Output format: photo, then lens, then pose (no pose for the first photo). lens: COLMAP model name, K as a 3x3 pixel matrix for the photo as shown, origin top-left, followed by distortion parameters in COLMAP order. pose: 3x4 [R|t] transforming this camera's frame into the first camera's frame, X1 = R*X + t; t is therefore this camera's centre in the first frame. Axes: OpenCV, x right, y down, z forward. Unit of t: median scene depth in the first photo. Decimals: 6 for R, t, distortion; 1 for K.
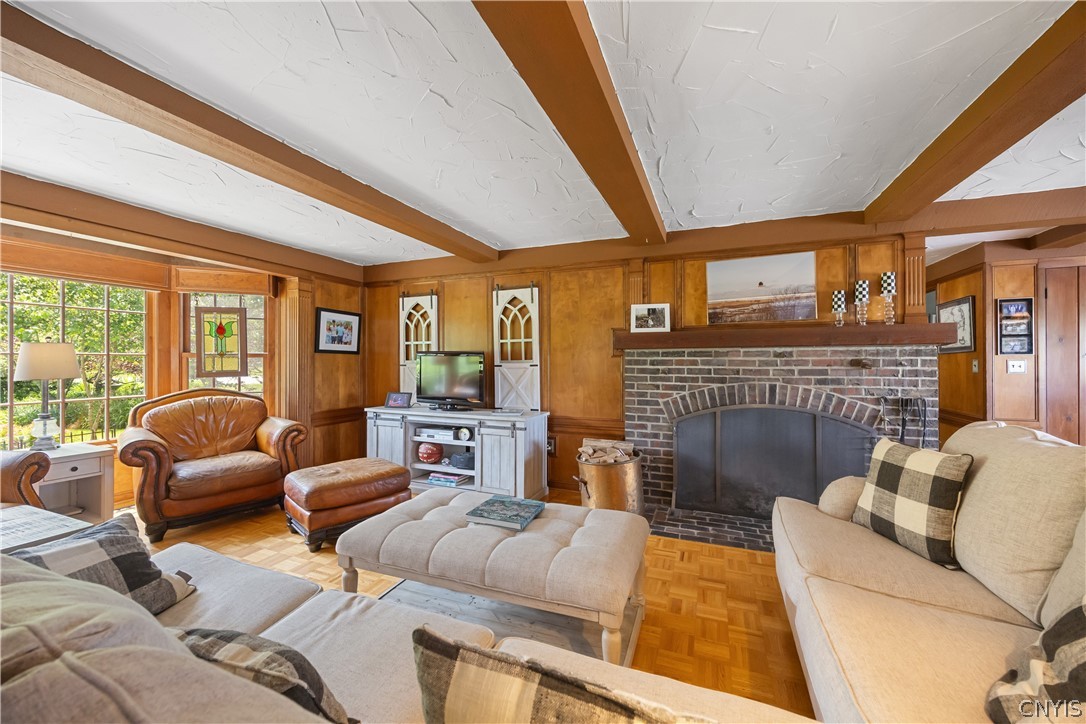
lens RADIAL K [[416.3, 0, 541.2], [0, 416.3, 359.8], [0, 0, 1]] dist [-0.001791, 0.000176]
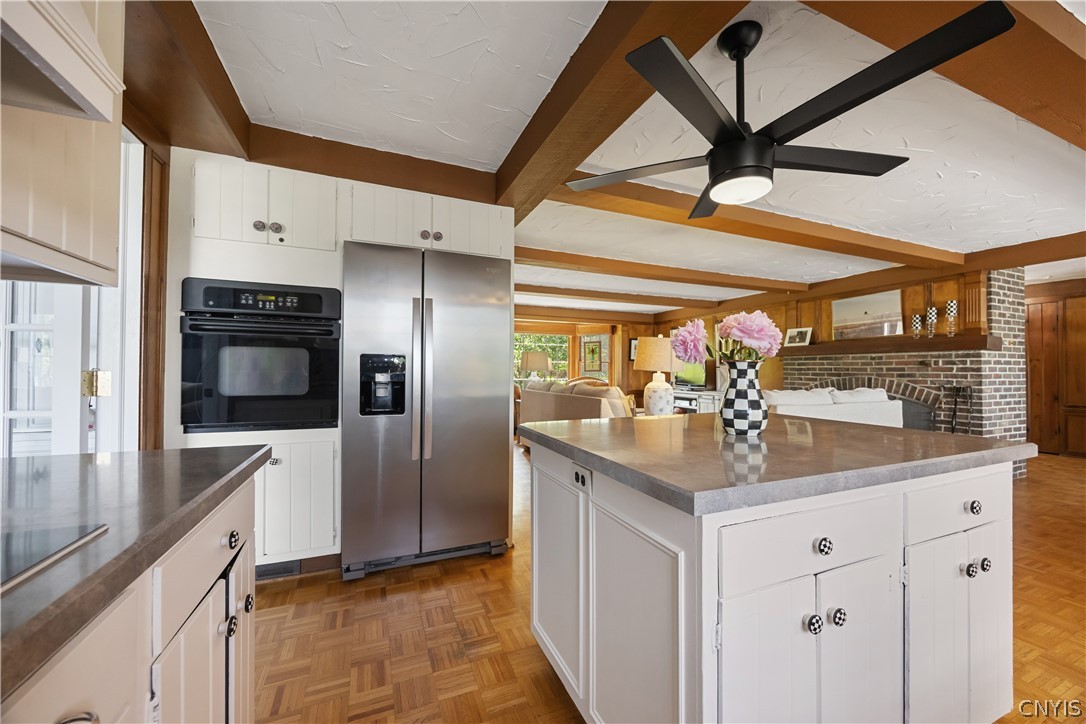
lens RADIAL K [[416.3, 0, 541.5], [0, 416.3, 362.5], [0, 0, 1]] dist [-0.001791, 0.000176]
pose [[0.701813, -0.009321, -0.712300, 0.755221], [0.000588, 0.999922, -0.012506, 0.020998], [0.712361, 0.008358, 0.701764, -0.914781]]
